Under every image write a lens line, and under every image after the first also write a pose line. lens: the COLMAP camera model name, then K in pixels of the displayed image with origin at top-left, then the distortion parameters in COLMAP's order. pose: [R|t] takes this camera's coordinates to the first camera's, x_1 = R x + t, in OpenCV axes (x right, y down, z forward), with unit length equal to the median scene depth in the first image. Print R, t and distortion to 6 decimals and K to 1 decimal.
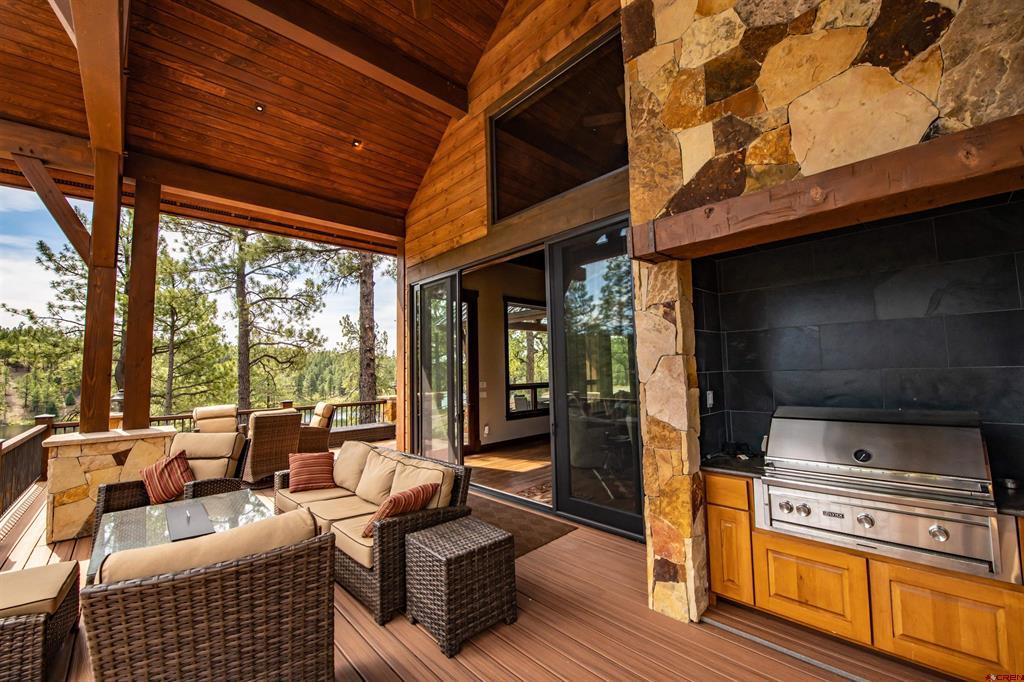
lens RADIAL K [[406.7, 0, 514.9], [0, 406.7, 340.3], [0, 0, 1]] dist [-0.017033, -0.000610]
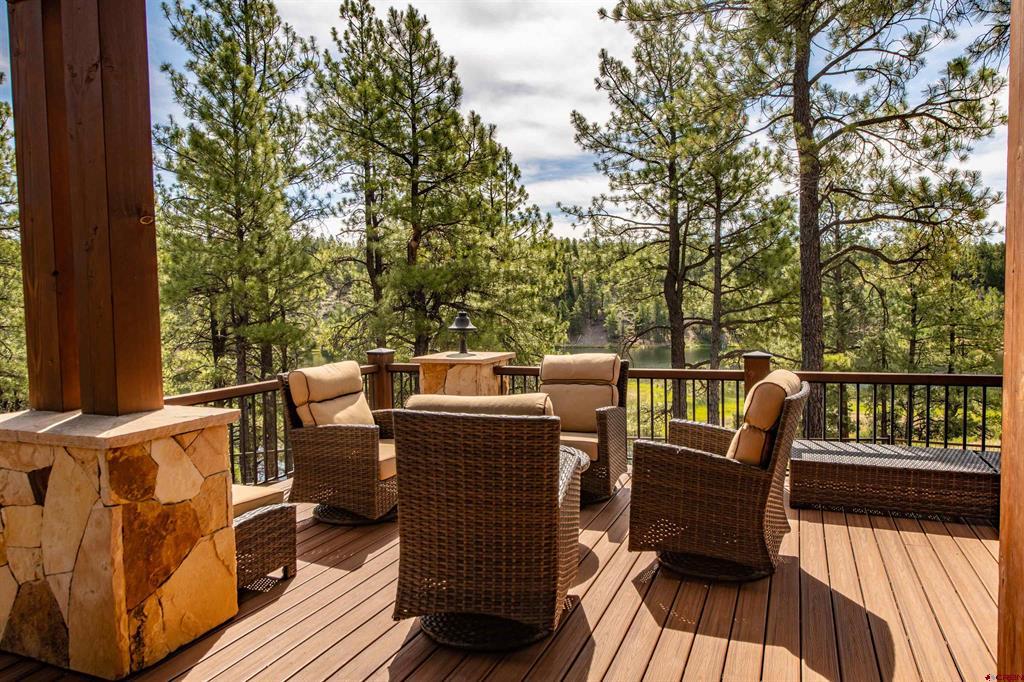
lens RADIAL K [[679.8, 0, 514.3], [0, 679.8, 335.8], [0, 0, 1]] dist [0.000694, -0.000121]
pose [[0.412495, 0.059656, -0.909004, -0.051329], [0.074684, 0.992280, 0.099012, 0.029980], [0.907893, -0.108730, 0.404855, 0.297504]]
